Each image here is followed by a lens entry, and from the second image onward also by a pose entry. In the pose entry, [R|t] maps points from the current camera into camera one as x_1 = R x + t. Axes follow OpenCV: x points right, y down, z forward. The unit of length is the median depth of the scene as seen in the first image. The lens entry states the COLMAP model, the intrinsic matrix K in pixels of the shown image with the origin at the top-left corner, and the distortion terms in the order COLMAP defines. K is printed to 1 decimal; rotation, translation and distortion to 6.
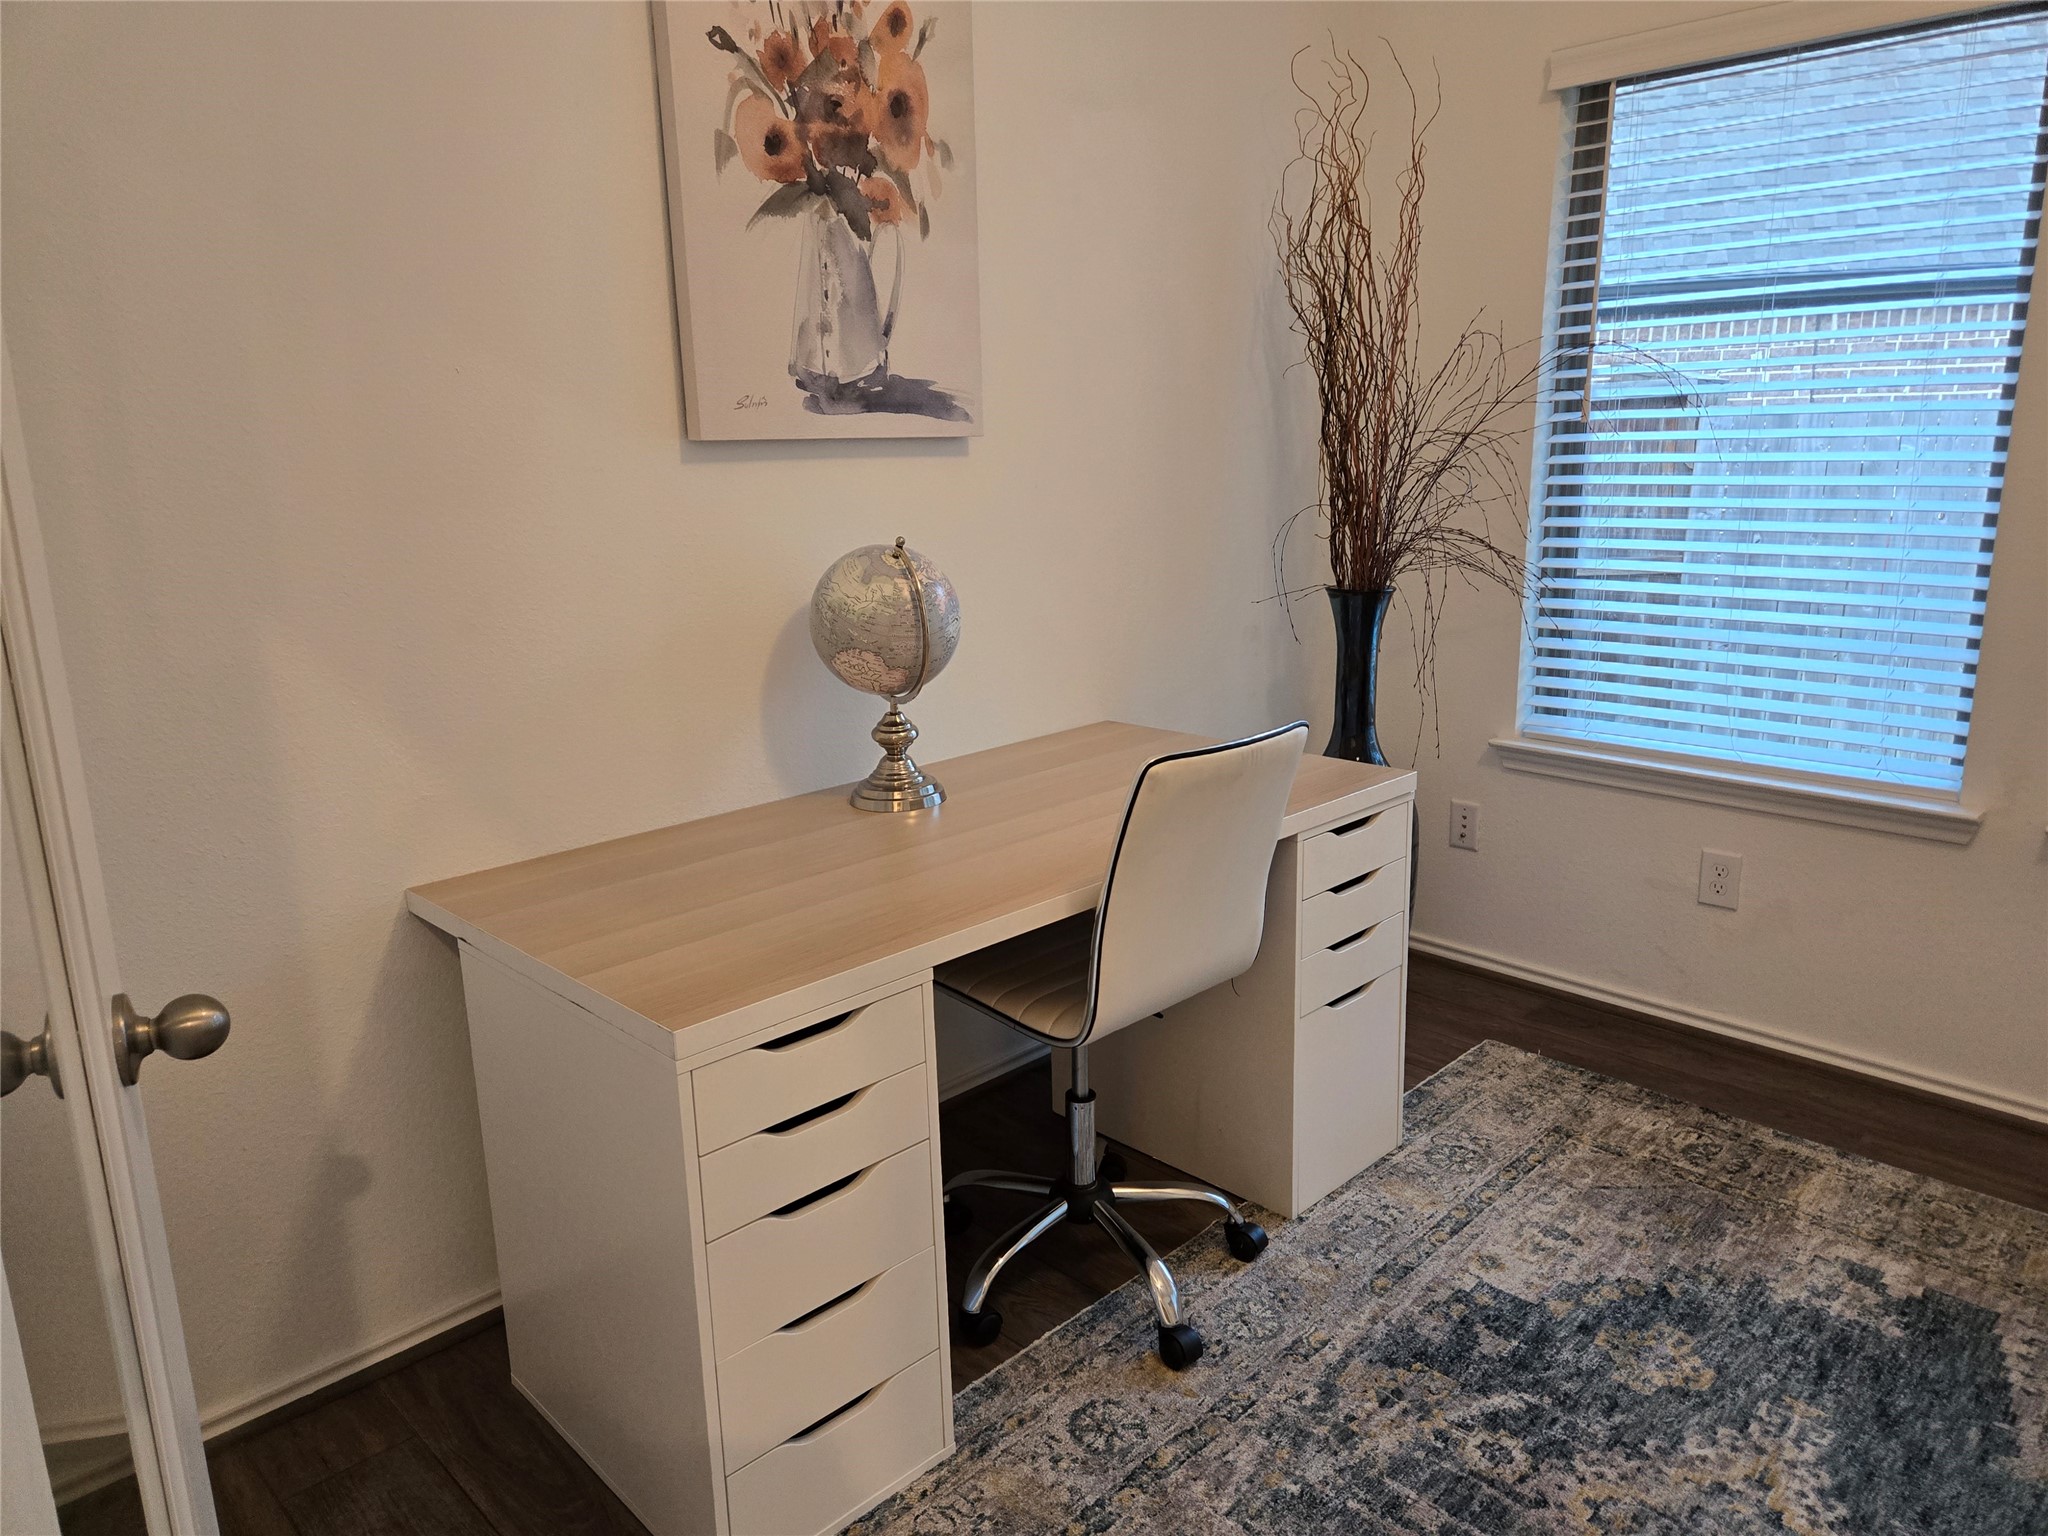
lens RADIAL K [[1384.0, 0, 998.6], [0, 1384.0, 765.1], [0, 0, 1]] dist [0.067321, -0.055291]
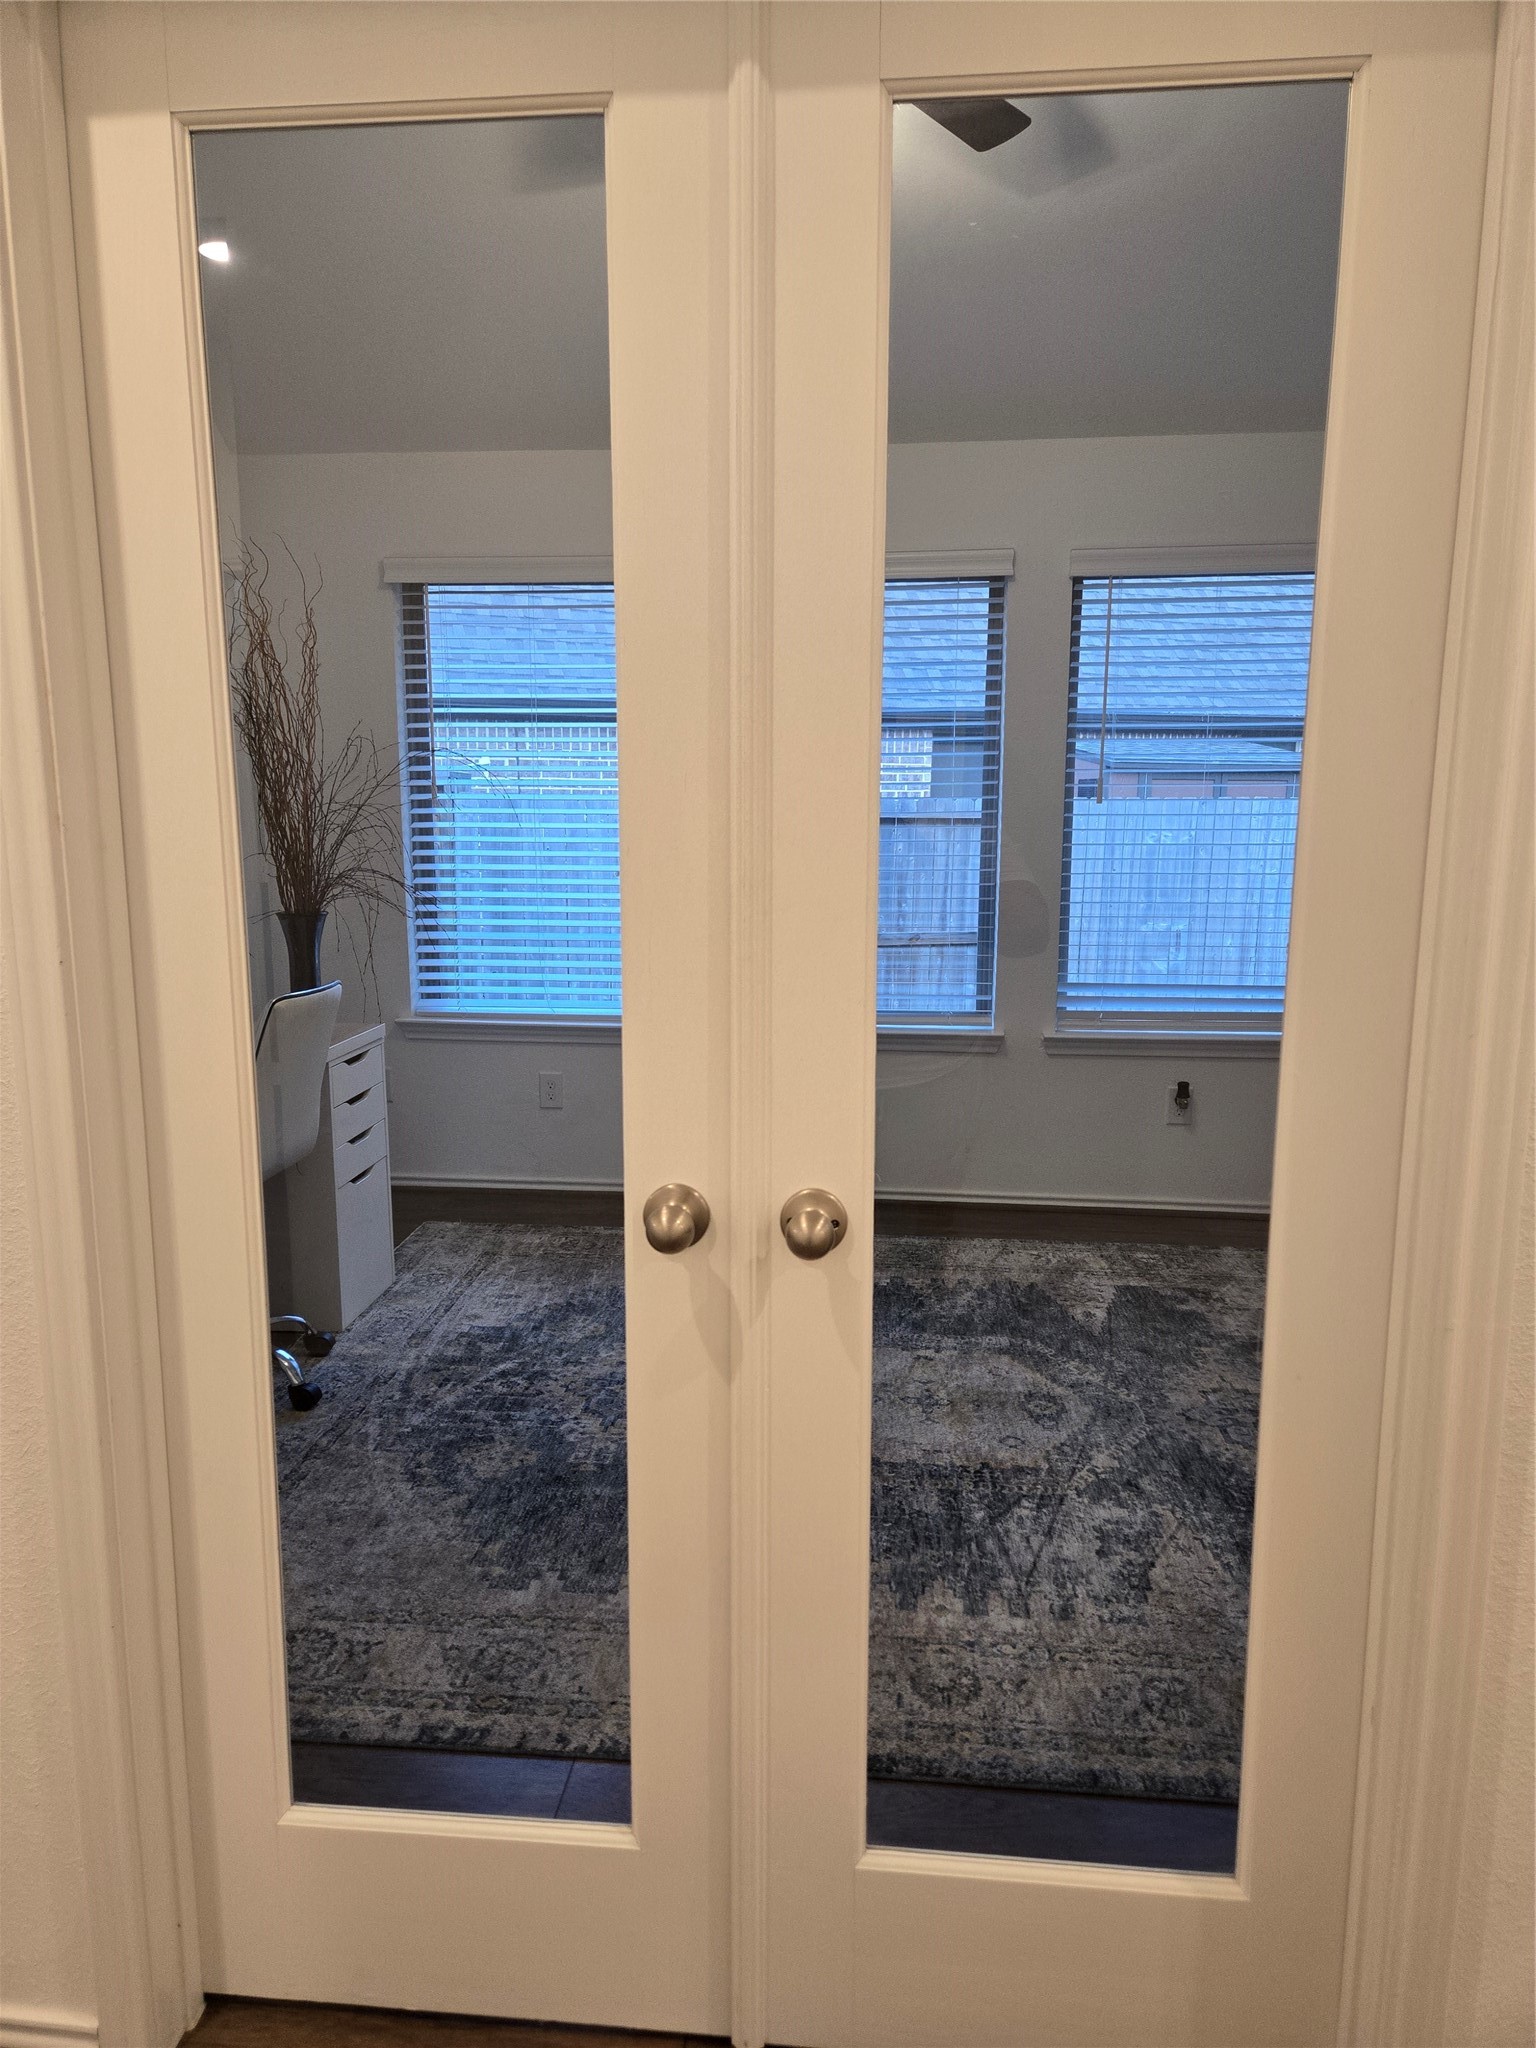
lens RADIAL K [[1384.0, 0, 760.4], [0, 1384.0, 1006.6], [0, 0, 1]] dist [0.067321, -0.055291]
pose [[0.765722, -0.071578, 0.639176, -0.392698], [0.130901, 0.990332, -0.045915, 0.122682], [-0.629710, 0.118827, 0.767688, -0.469412]]
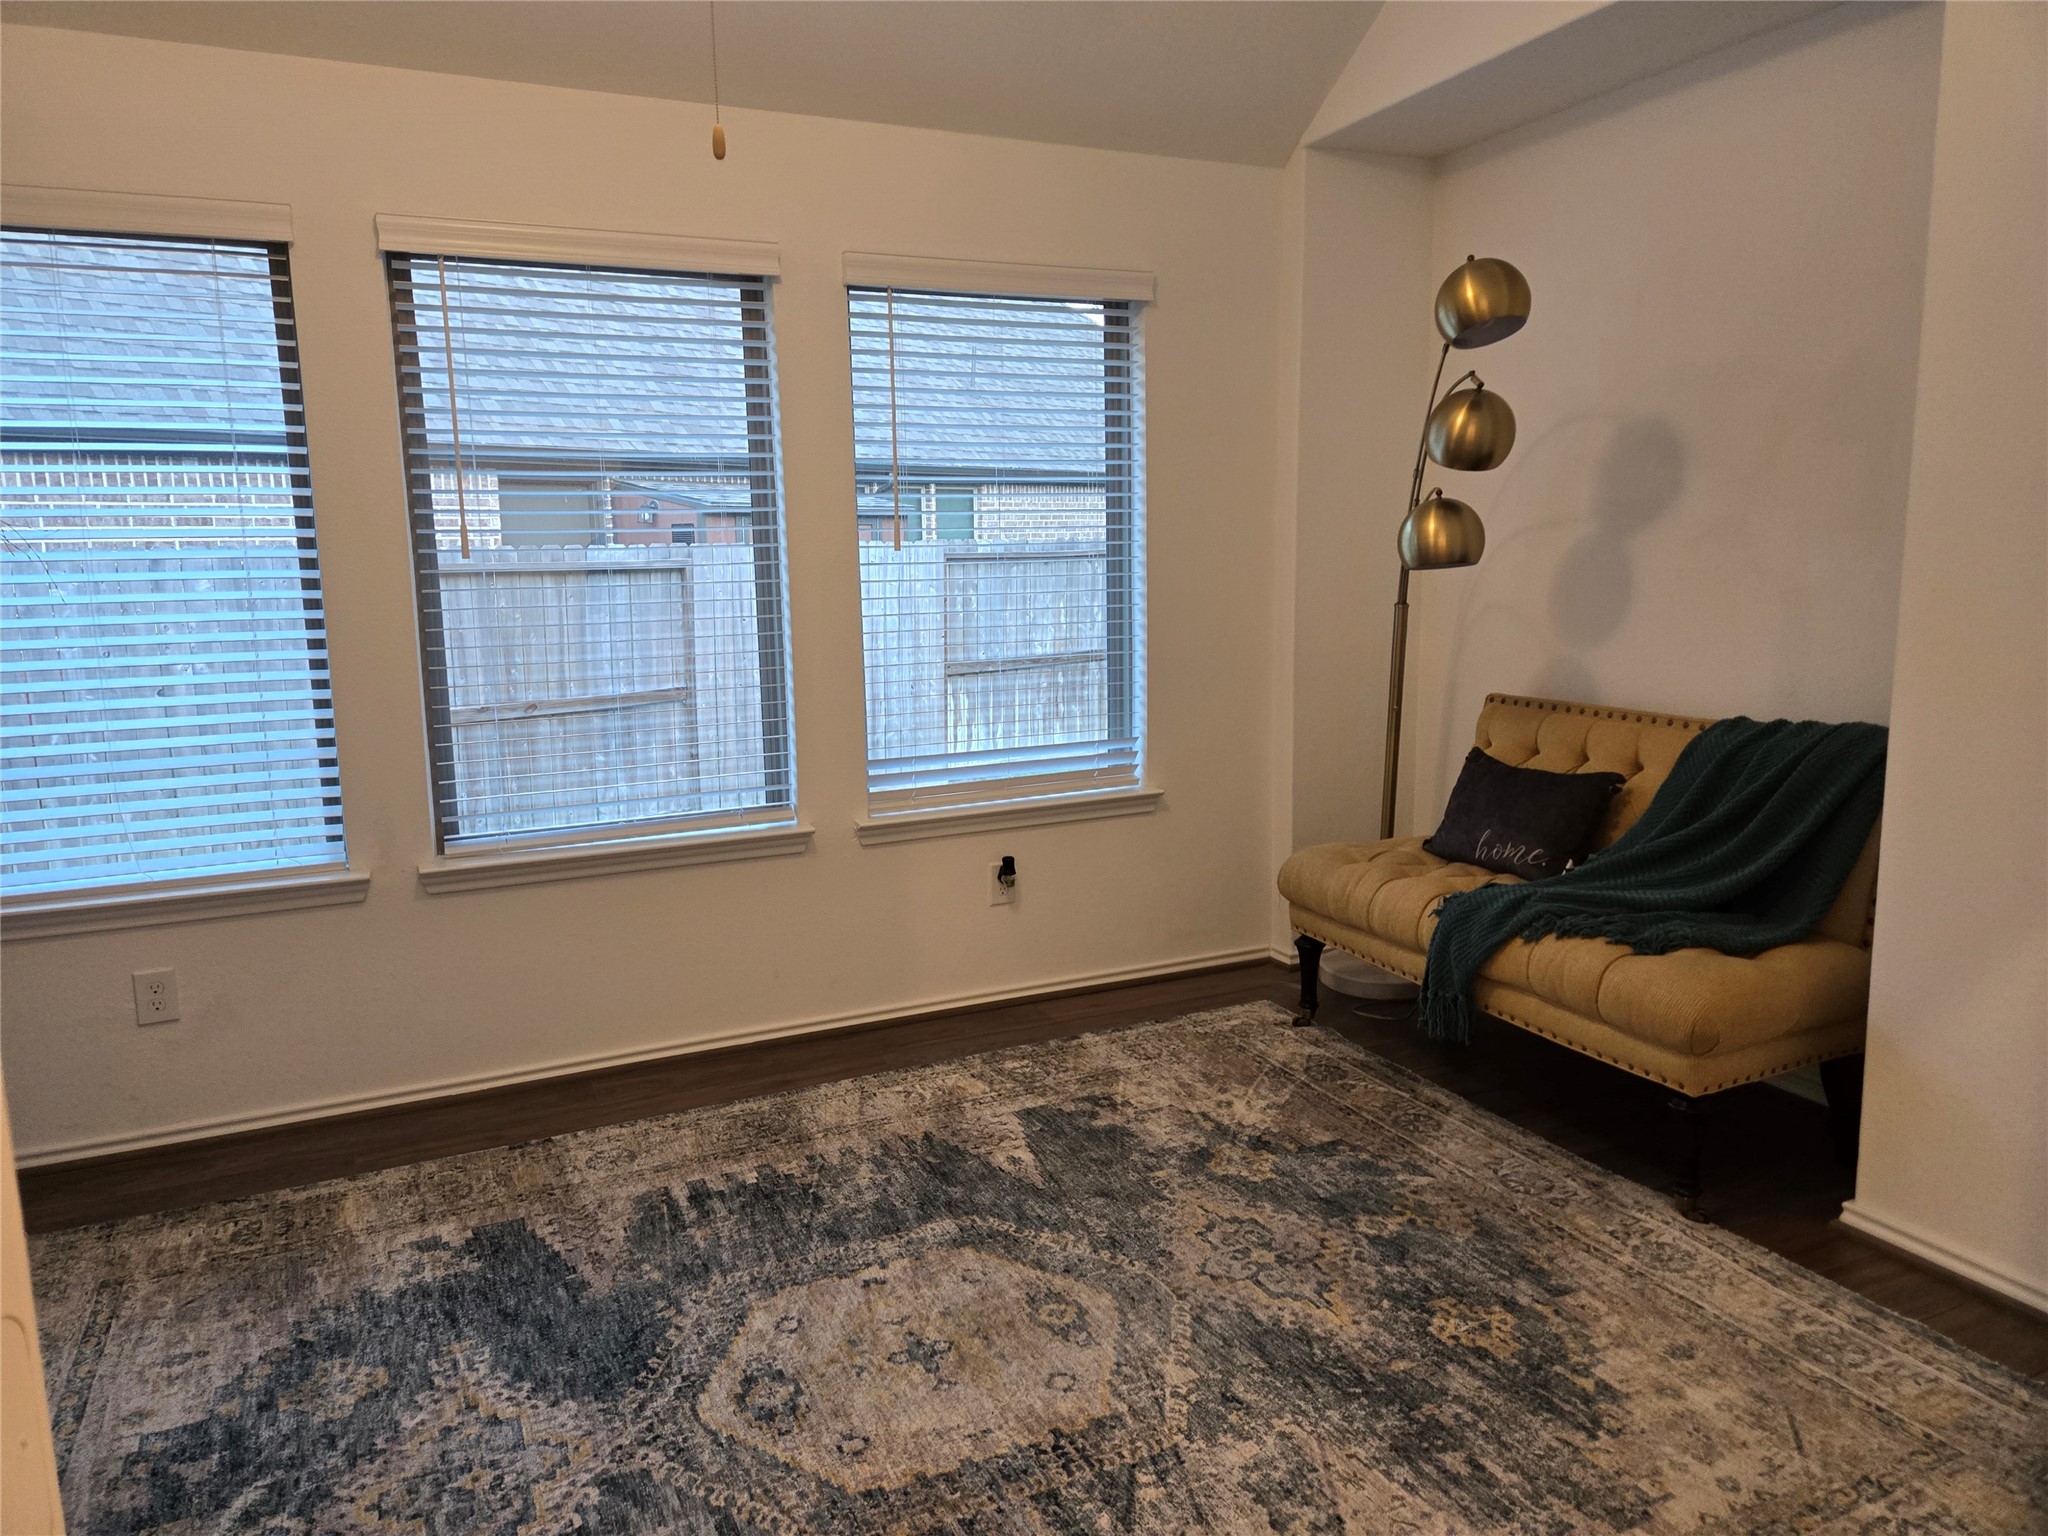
lens RADIAL K [[1384.0, 0, 1018.8], [0, 1384.0, 732.8], [0, 0, 1]] dist [0.067321, -0.055291]
pose [[0.339860, -0.117542, 0.933102, -0.301618], [0.232253, 0.971919, 0.037840, 0.000215], [-0.911347, 0.203855, 0.357616, 0.001645]]
